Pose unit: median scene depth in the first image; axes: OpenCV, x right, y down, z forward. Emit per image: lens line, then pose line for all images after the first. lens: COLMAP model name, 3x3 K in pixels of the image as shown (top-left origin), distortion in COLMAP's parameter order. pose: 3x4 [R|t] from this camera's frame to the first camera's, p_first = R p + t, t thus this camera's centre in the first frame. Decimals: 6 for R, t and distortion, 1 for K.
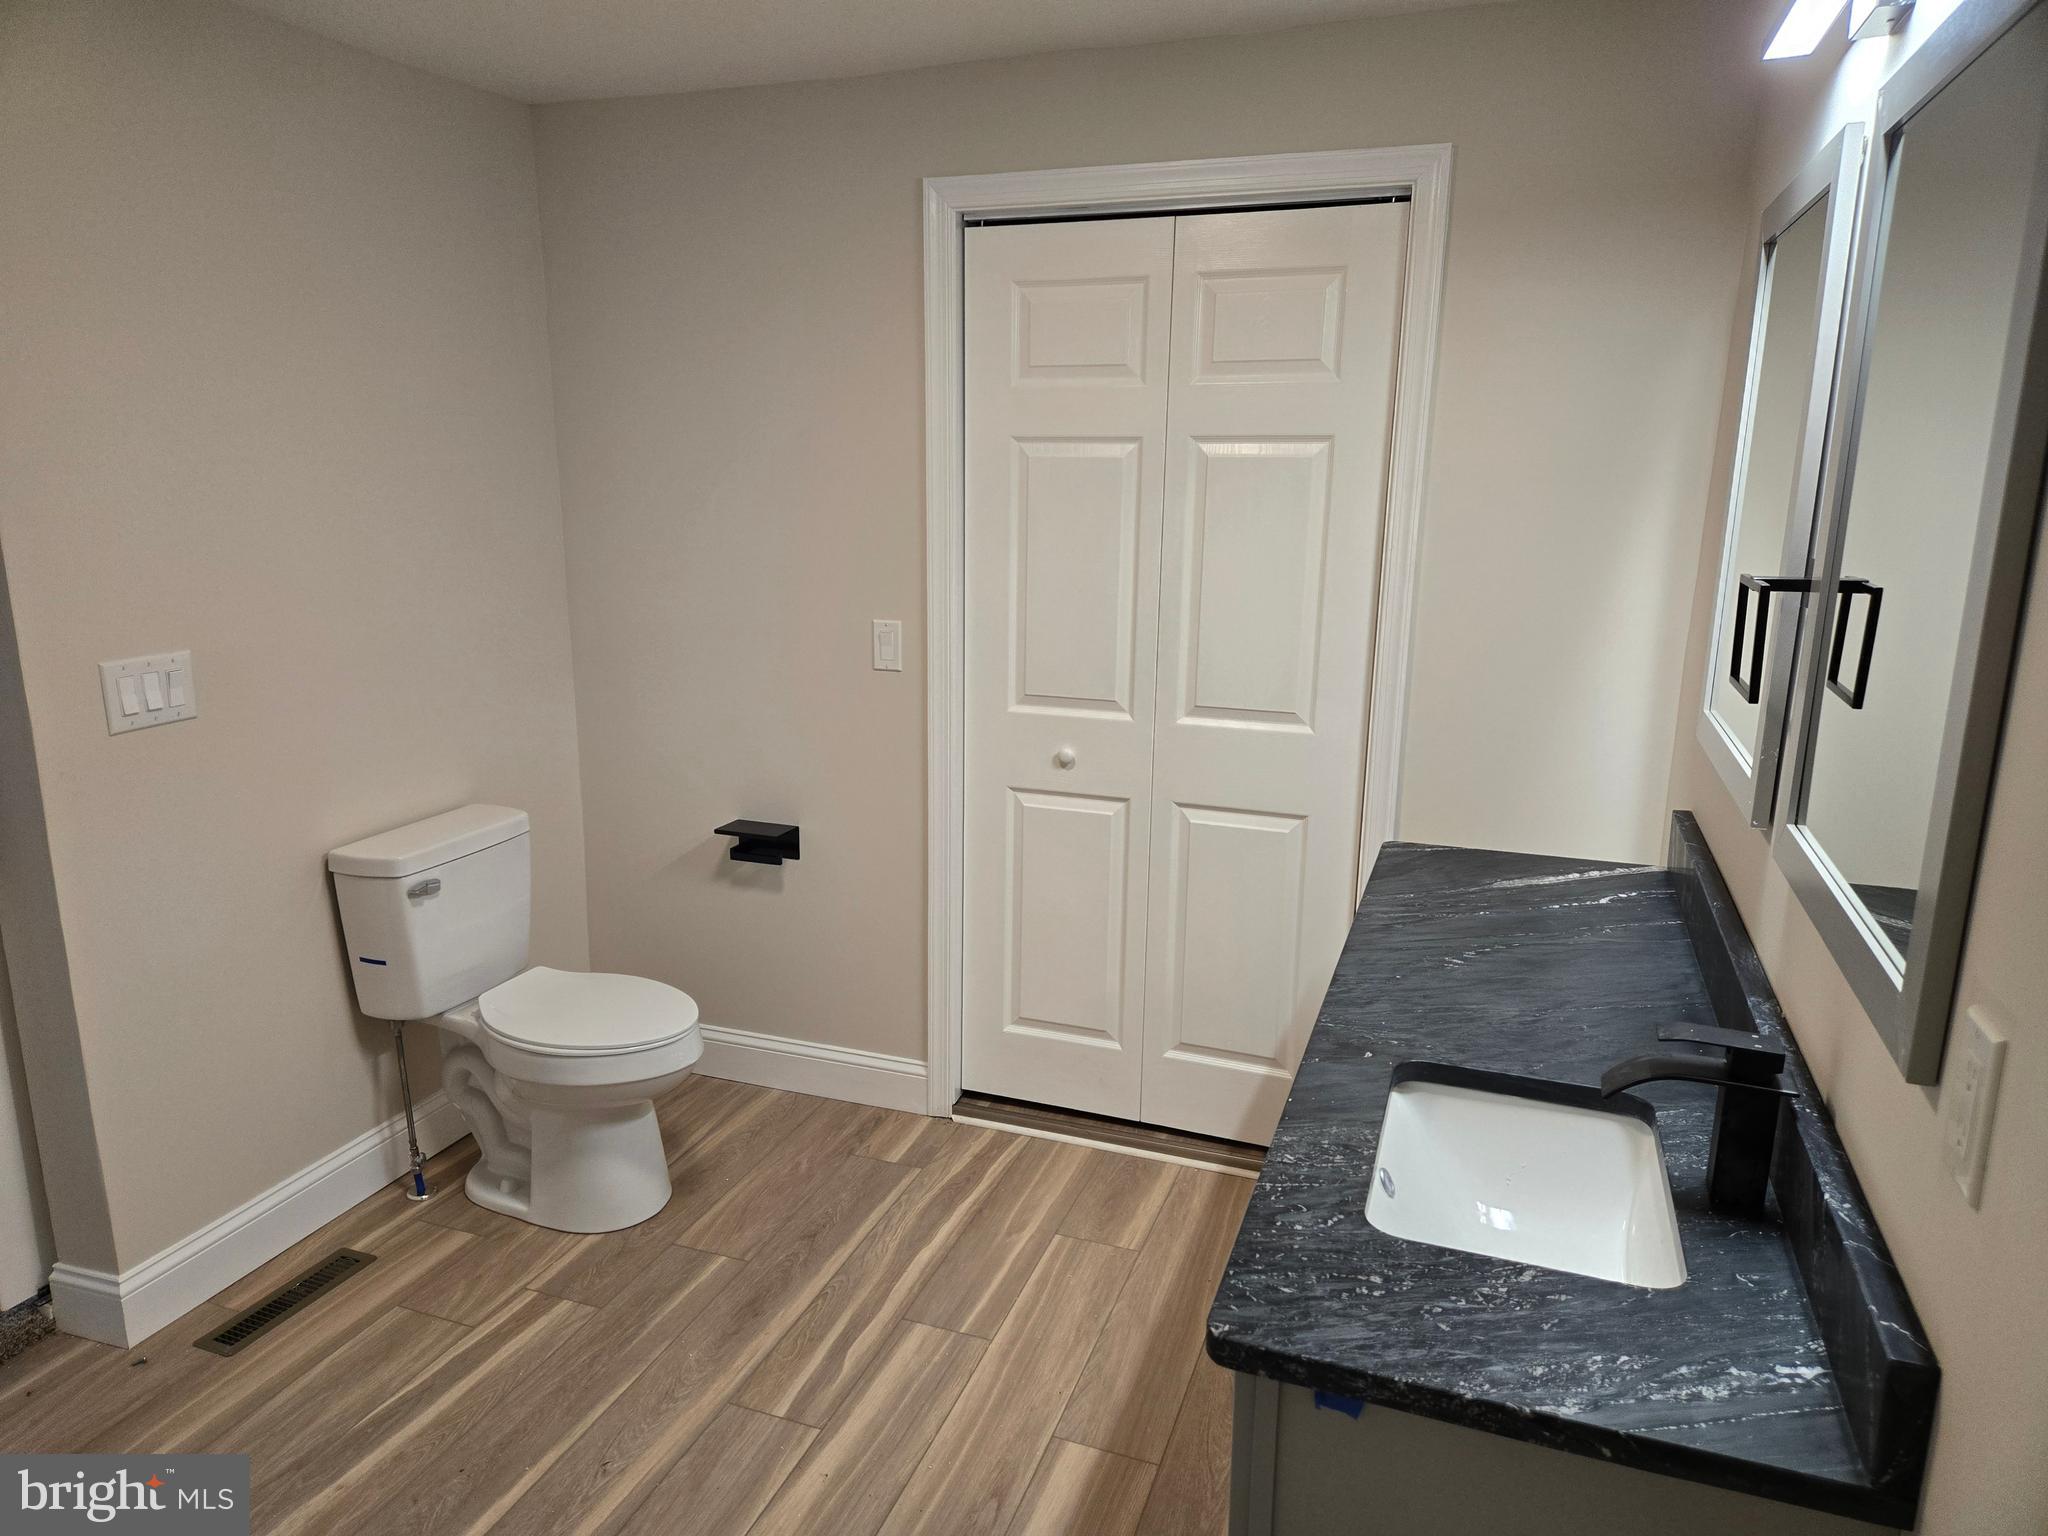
lens RADIAL K [[1340.0, 0, 997.6], [0, 1340.0, 758.6], [0, 0, 1]] dist [0.080437, -0.076913]
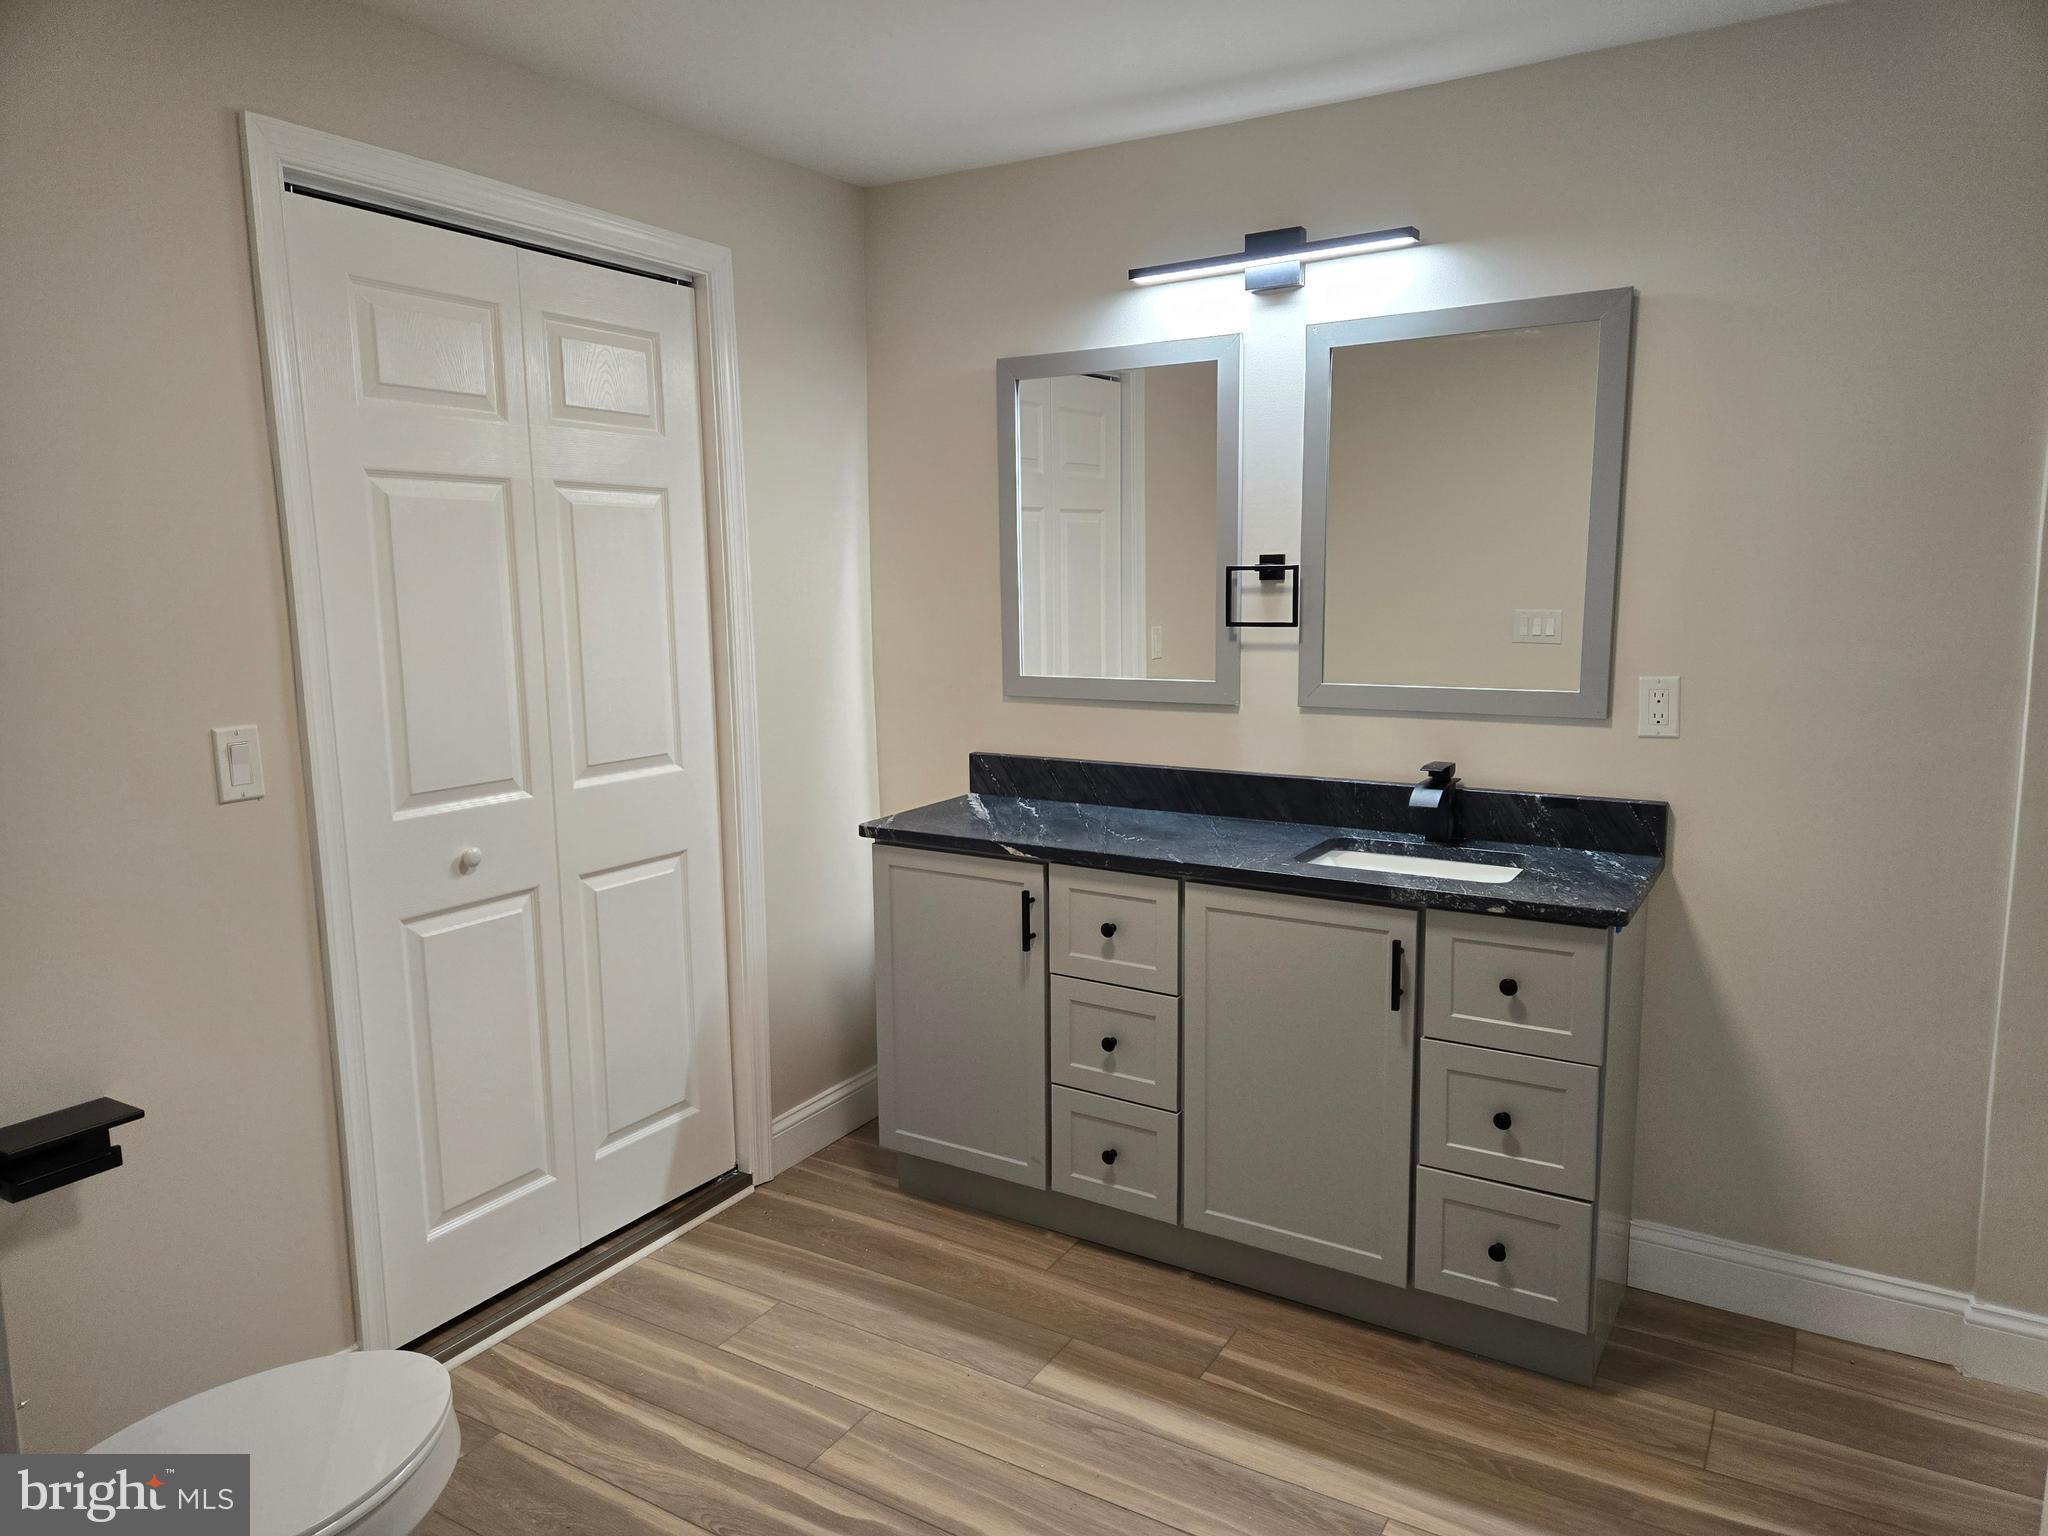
lens RADIAL K [[1340.0, 0, 997.6], [0, 1340.0, 758.6], [0, 0, 1]] dist [0.080437, -0.076913]
pose [[0.201190, -0.142807, 0.969087, -0.715383], [0.230484, 0.968441, 0.094862, -0.068443], [-0.952050, 0.204273, 0.227755, 0.516972]]
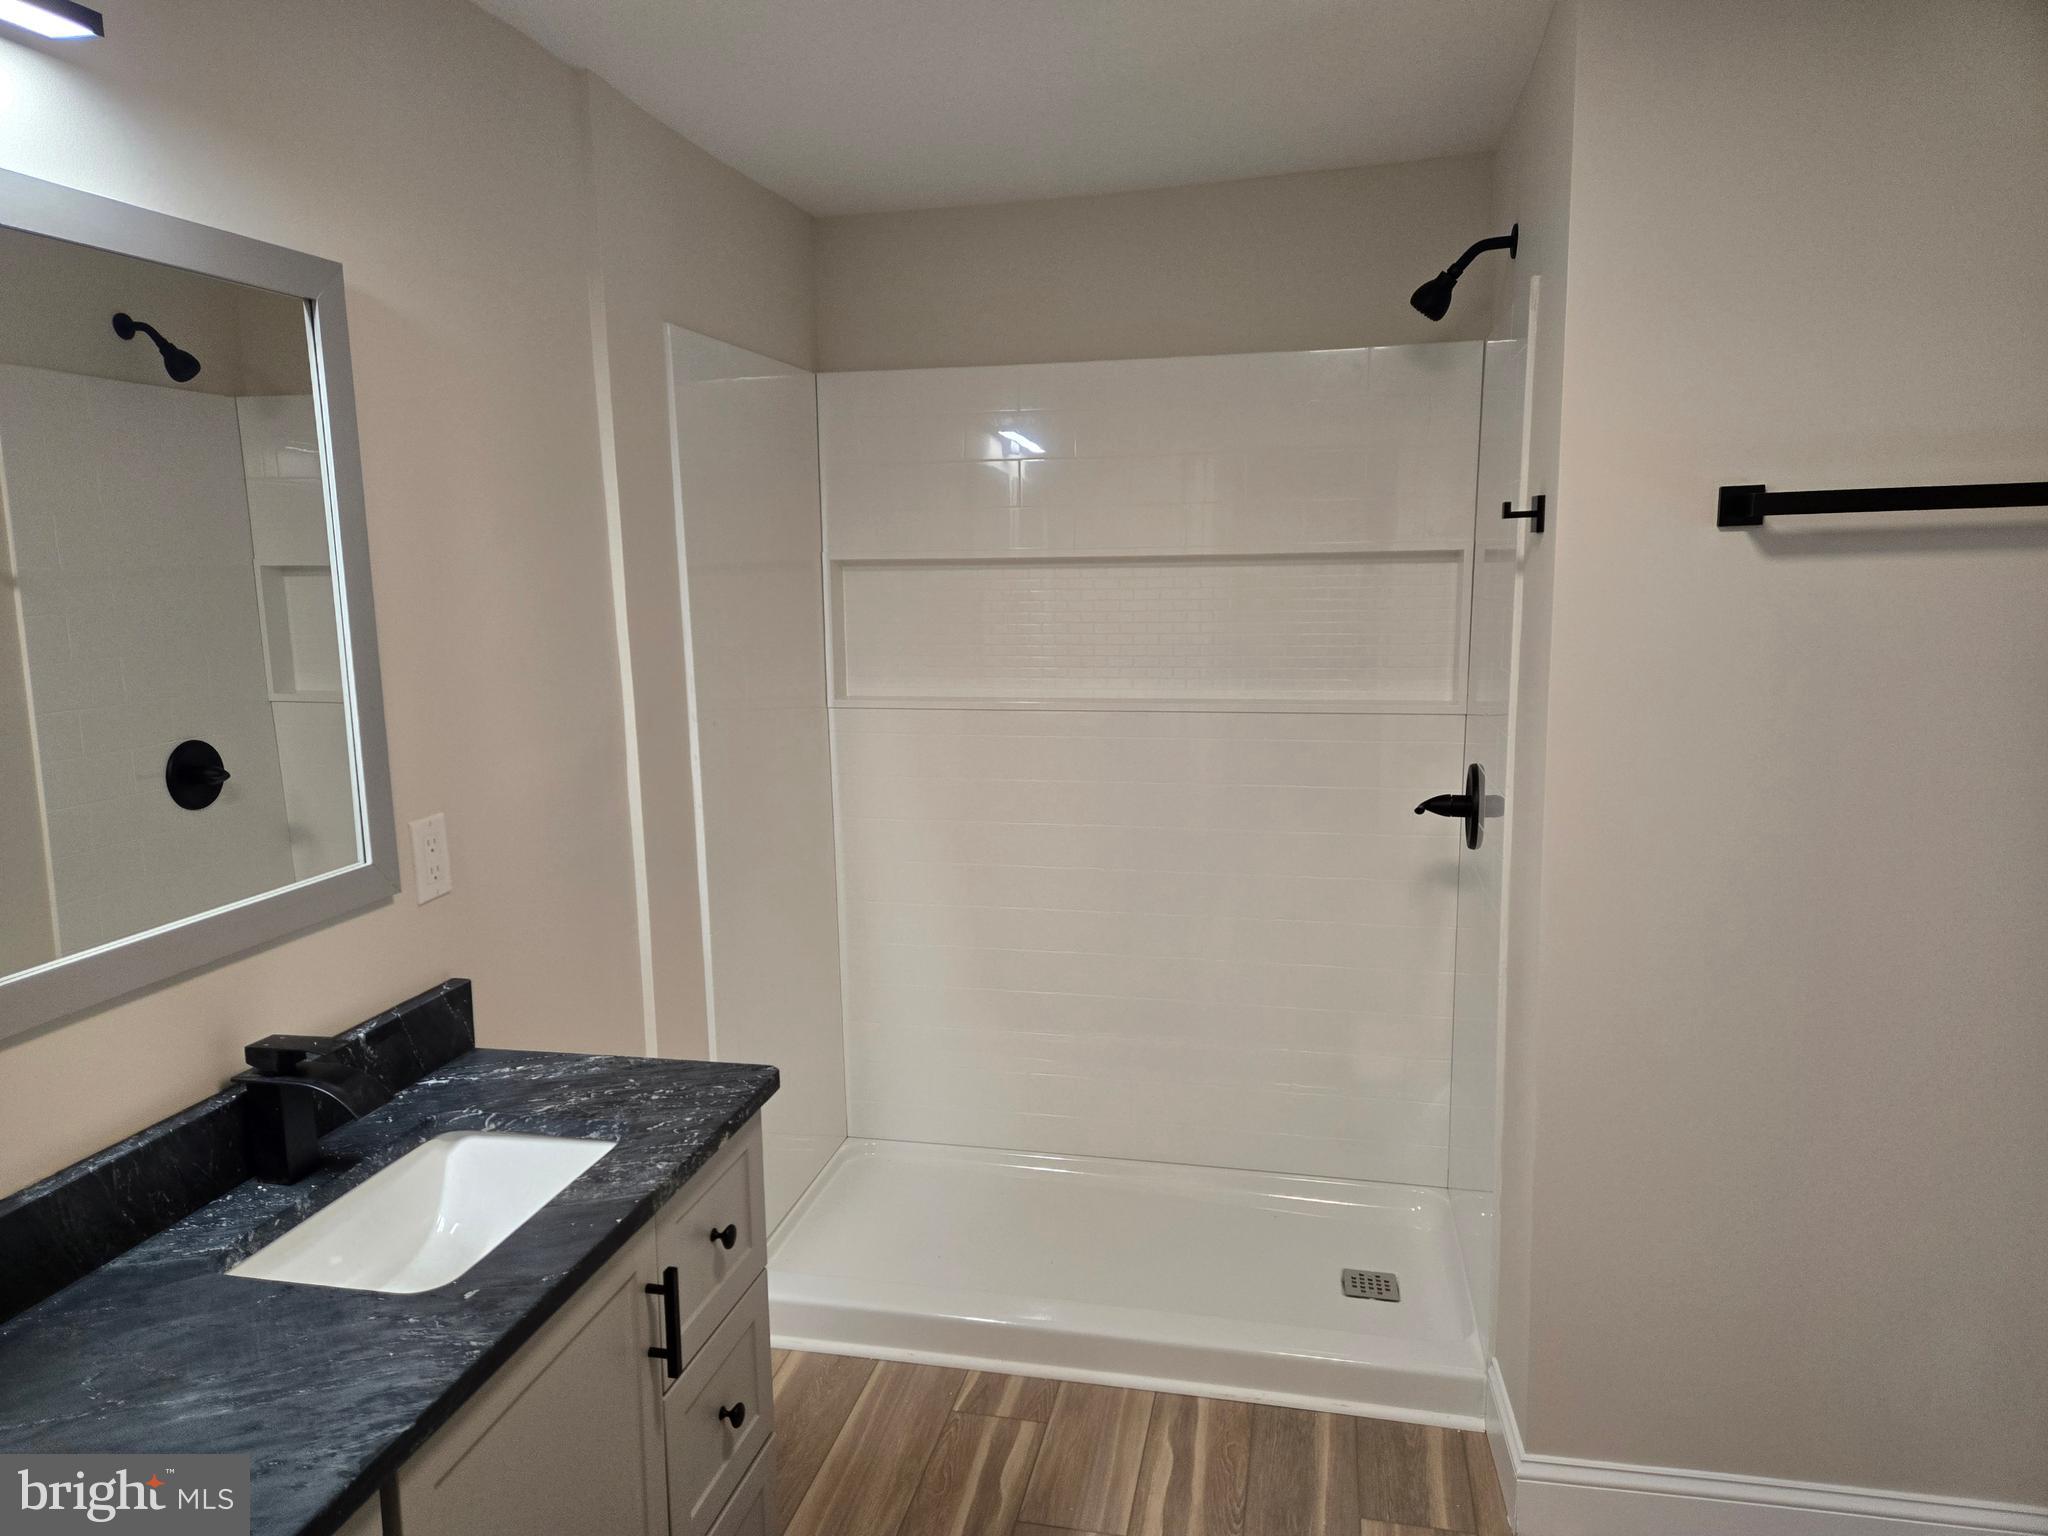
lens RADIAL K [[1340.0, 0, 997.6], [0, 1340.0, 758.6], [0, 0, 1]] dist [0.080437, -0.076913]
pose [[-0.991496, 0.048435, -0.120785, 0.027886], [0.000405, 0.929301, 0.369324, -0.203163], [0.130134, 0.366135, -0.921418, 0.918956]]
